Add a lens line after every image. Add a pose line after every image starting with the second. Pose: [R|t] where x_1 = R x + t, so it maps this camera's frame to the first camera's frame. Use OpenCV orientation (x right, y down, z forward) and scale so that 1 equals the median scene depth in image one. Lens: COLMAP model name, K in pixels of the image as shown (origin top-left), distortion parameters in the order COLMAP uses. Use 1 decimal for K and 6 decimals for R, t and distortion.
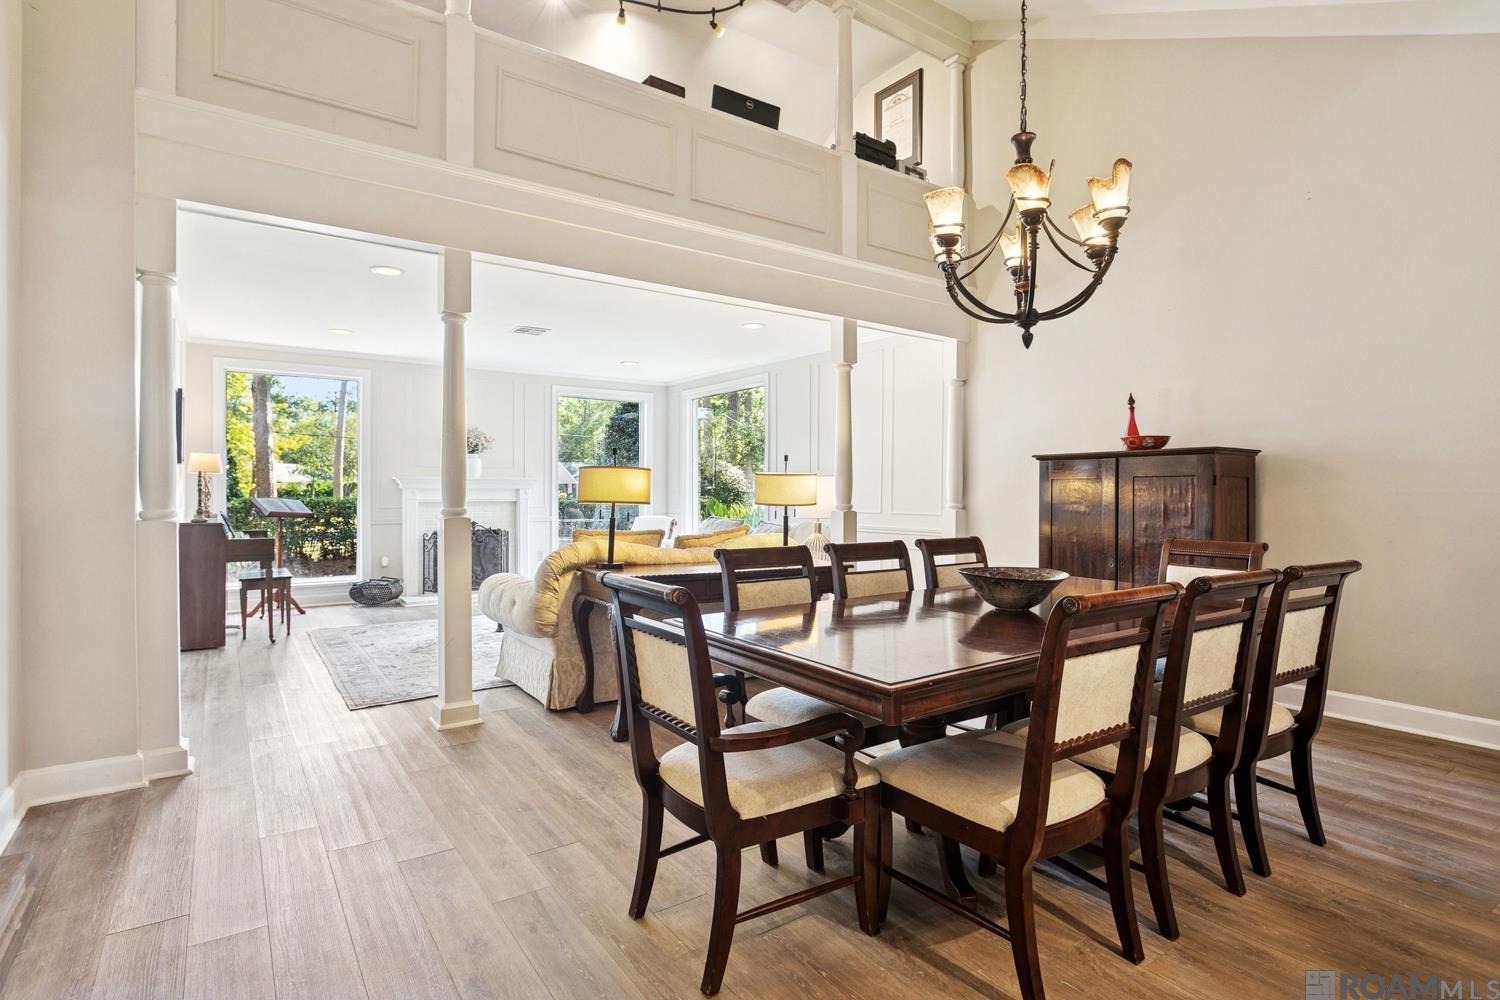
lens RADIAL K [[746.7, 0, 734.9], [0, 746.7, 503.7], [0, 0, 1]] dist [-0.001846, 0.001865]
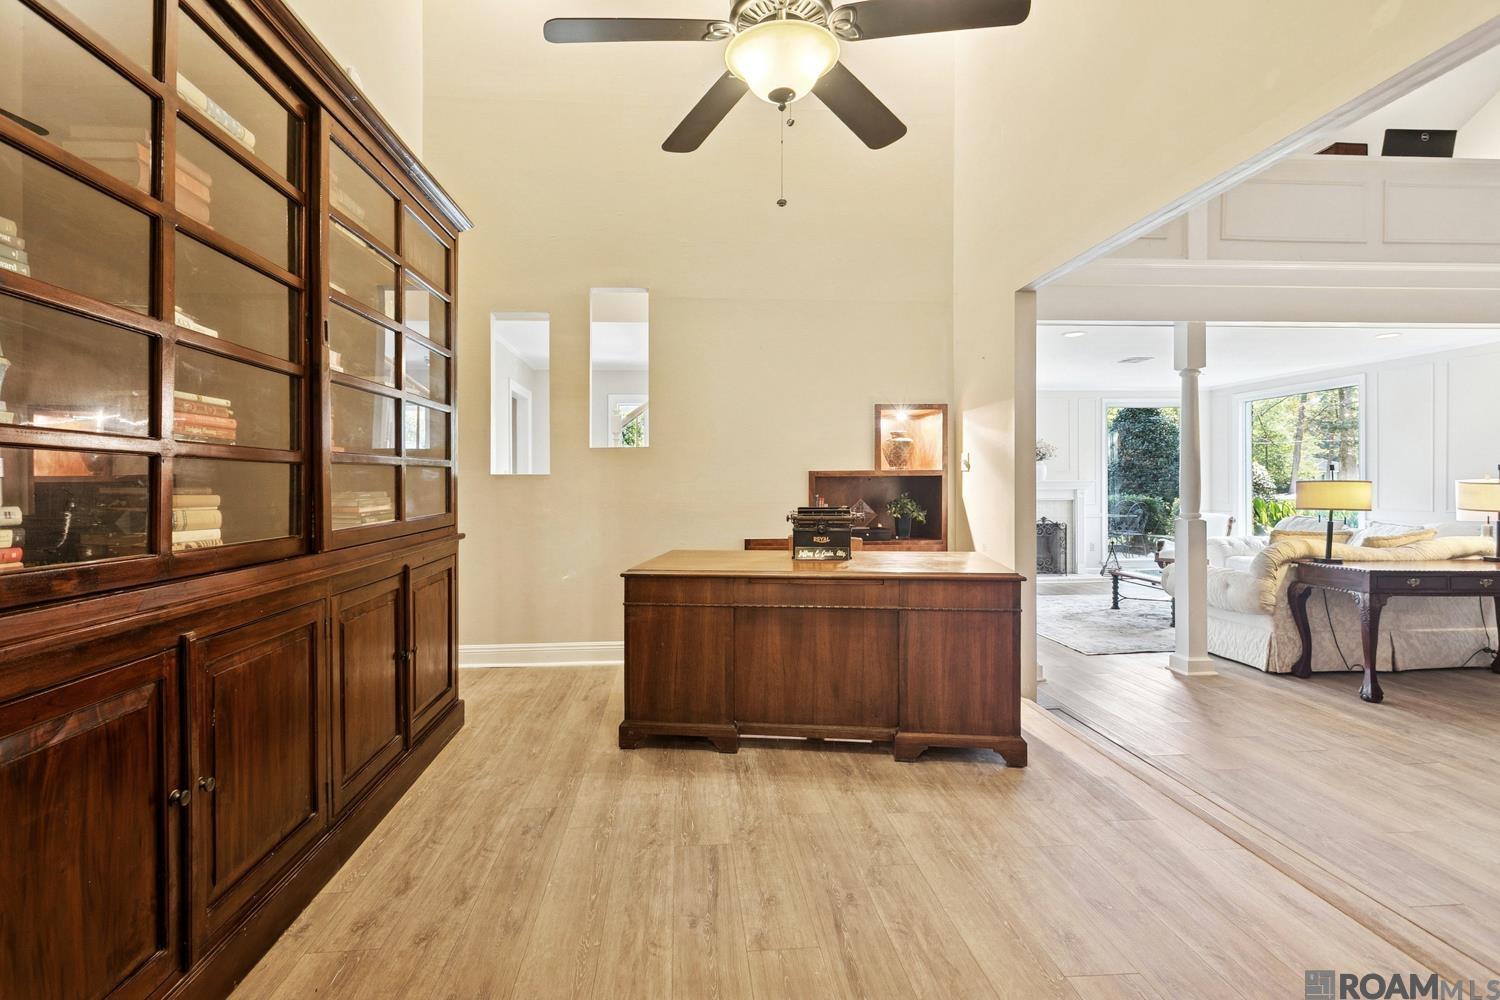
lens RADIAL K [[710.6, 0, 747.6], [0, 710.6, 487.4], [0, 0, 1]] dist [0.010205, -0.000920]
pose [[0.873554, -0.005317, -0.486698, -0.255257], [0.000642, 0.999952, -0.009770, -0.015895], [0.486726, 0.008222, 0.873516, -0.294780]]
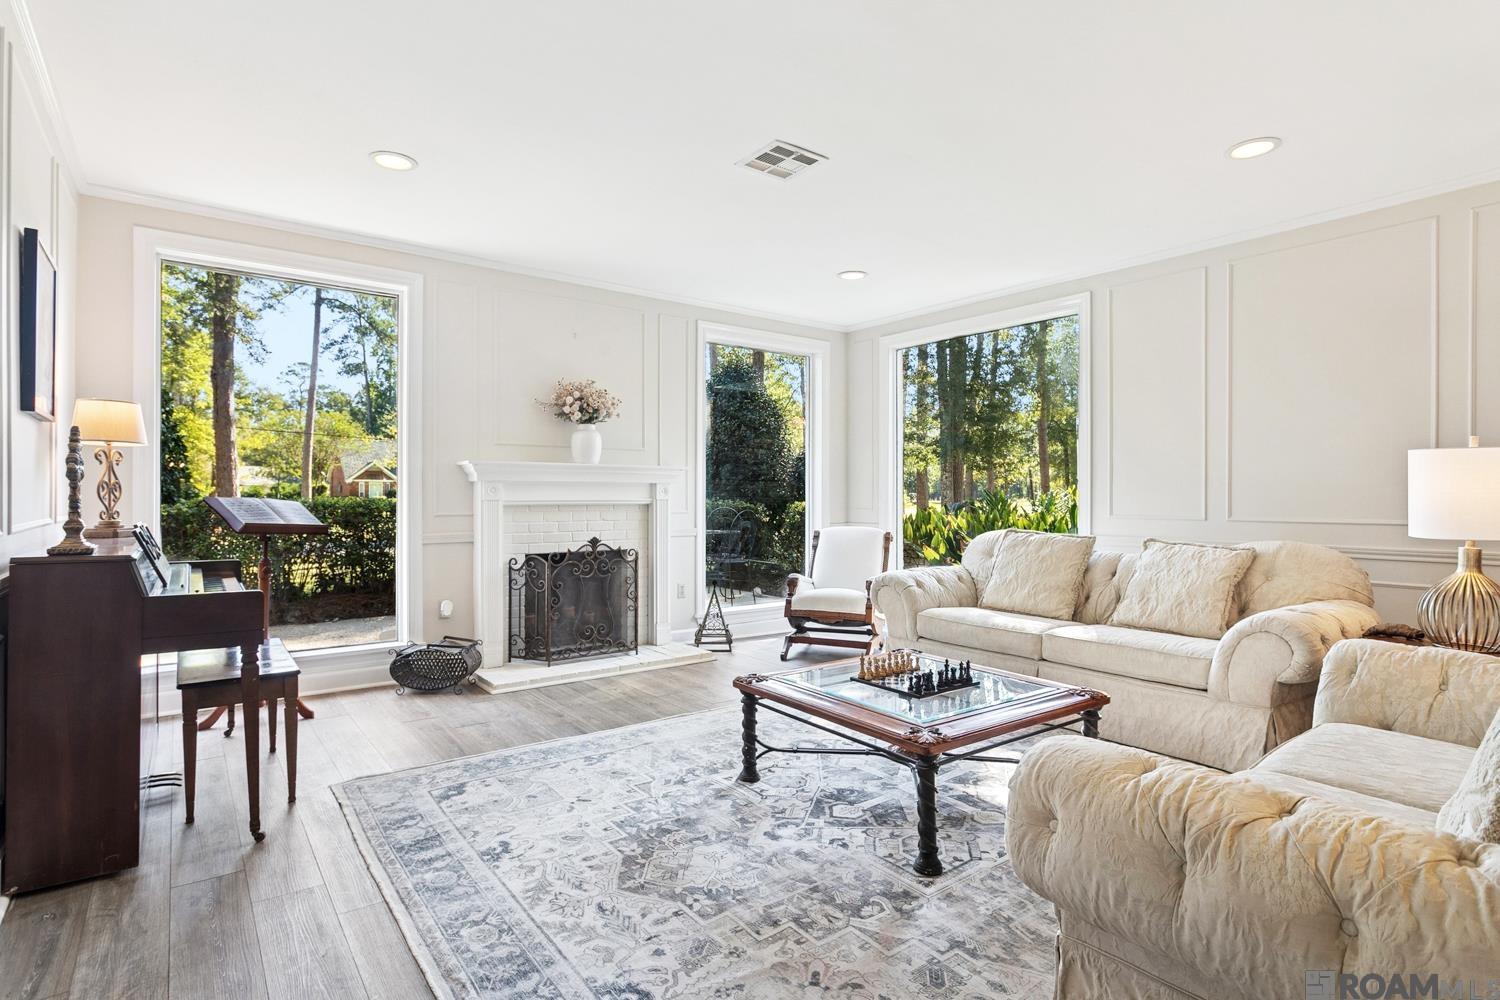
lens RADIAL K [[746.7, 0, 738.6], [0, 746.7, 504.9], [0, 0, 1]] dist [-0.001846, 0.001865]
pose [[0.999176, -0.000193, 0.040579, -0.319661], [0.000363, 0.999991, -0.004173, 0.000316], [-0.040578, 0.004184, 0.999168, 0.496731]]
